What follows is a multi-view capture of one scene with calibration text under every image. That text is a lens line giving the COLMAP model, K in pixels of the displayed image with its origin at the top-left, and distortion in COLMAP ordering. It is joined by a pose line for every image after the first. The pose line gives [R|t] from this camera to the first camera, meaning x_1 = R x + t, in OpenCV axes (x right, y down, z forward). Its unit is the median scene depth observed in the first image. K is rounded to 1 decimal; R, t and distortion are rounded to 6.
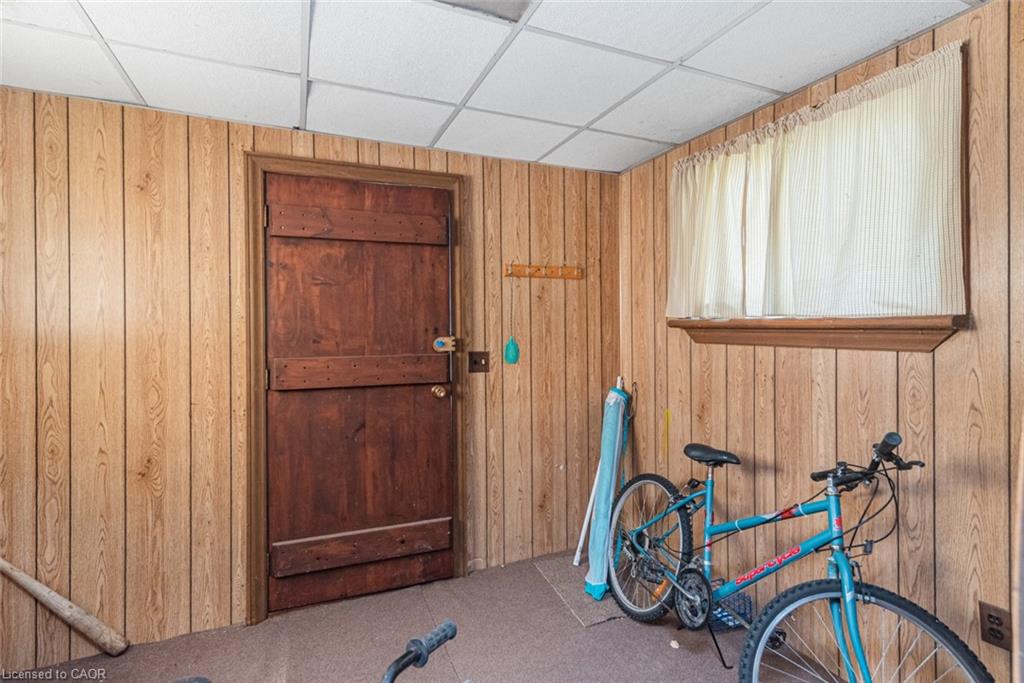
lens RADIAL K [[473.0, 0, 504.5], [0, 473.0, 329.8], [0, 0, 1]] dist [0.017910, -0.002814]
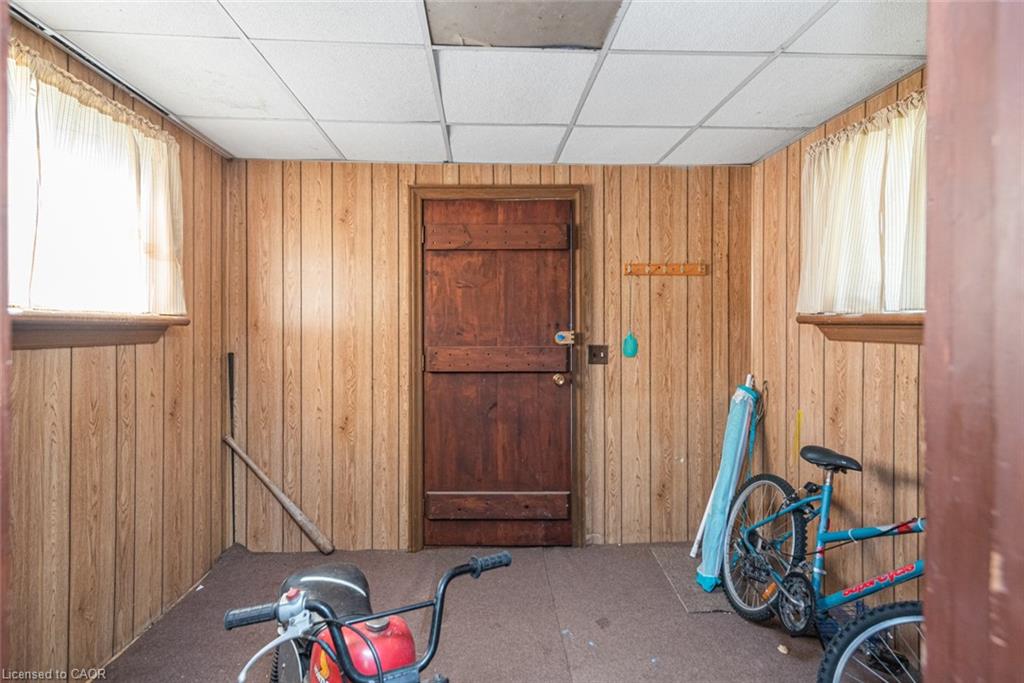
lens RADIAL K [[473.0, 0, 536.4], [0, 473.0, 332.0], [0, 0, 1]] dist [0.017910, -0.002814]
pose [[0.938557, 0.008714, -0.345015, 0.209121], [-0.006627, 0.999952, 0.007228, 0.009707], [0.345061, -0.004497, 0.938569, -0.080991]]
